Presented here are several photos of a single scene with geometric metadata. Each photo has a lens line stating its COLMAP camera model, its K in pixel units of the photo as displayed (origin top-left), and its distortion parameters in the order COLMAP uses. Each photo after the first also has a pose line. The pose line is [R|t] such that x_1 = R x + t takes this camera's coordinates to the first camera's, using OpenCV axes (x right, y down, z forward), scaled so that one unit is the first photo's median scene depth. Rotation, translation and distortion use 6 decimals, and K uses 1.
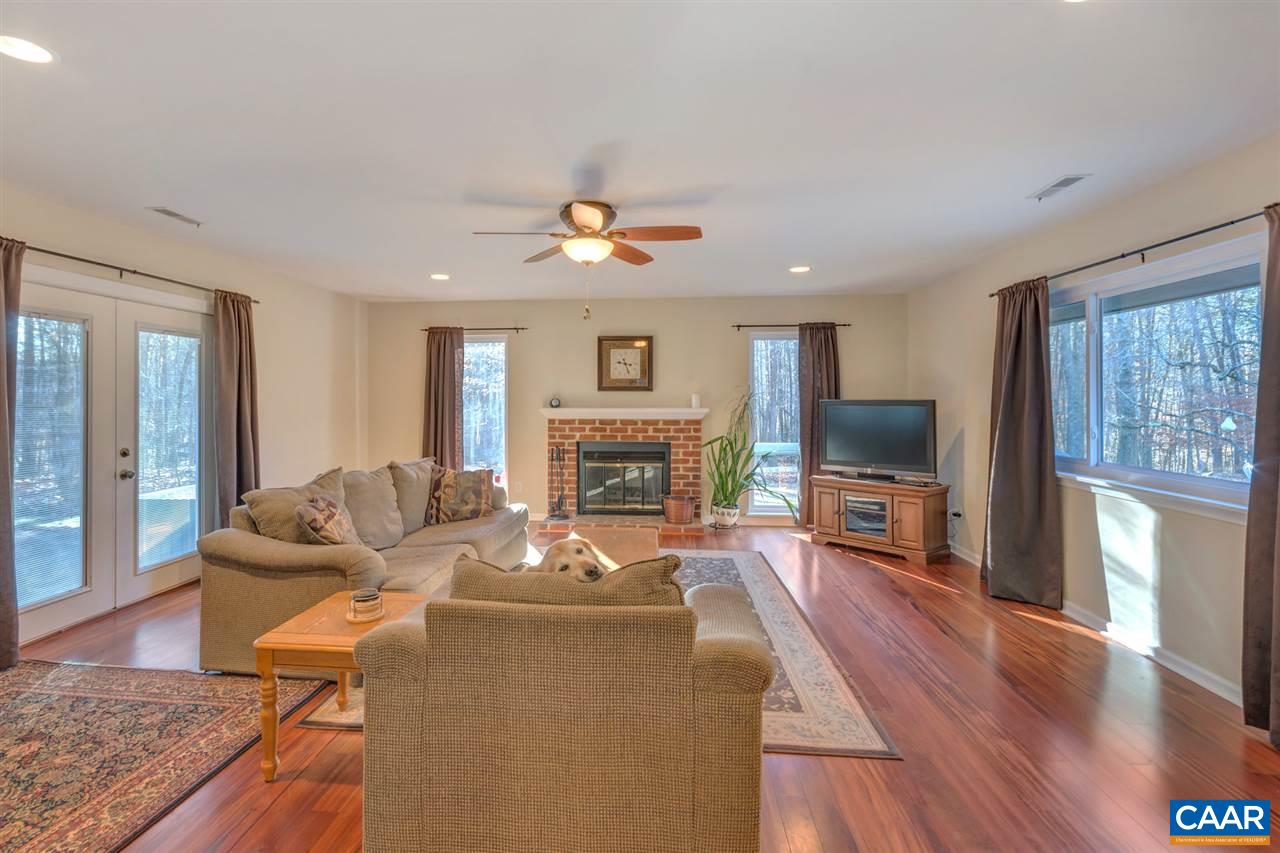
lens RADIAL K [[617.5, 0, 609.2], [0, 617.5, 395.2], [0, 0, 1]] dist [-0.000731, -0.000115]
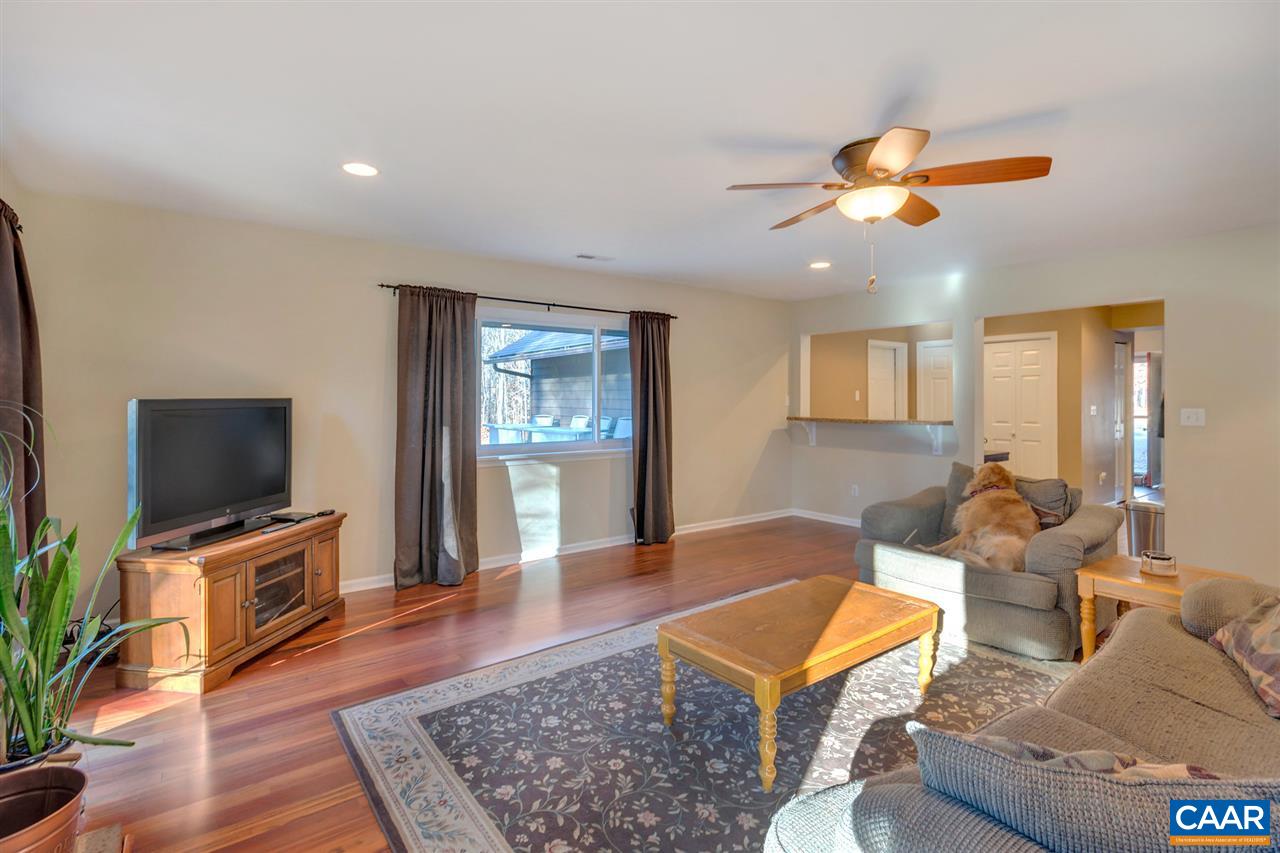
lens RADIAL K [[617.5, 0, 609.2], [0, 617.5, 395.2], [0, 0, 1]] dist [-0.000731, -0.000115]
pose [[-0.652757, 0.005660, 0.757546, -0.253429], [-0.002078, 0.999955, -0.009262, 0.008665], [-0.757564, -0.007620, -0.652716, 1.096095]]
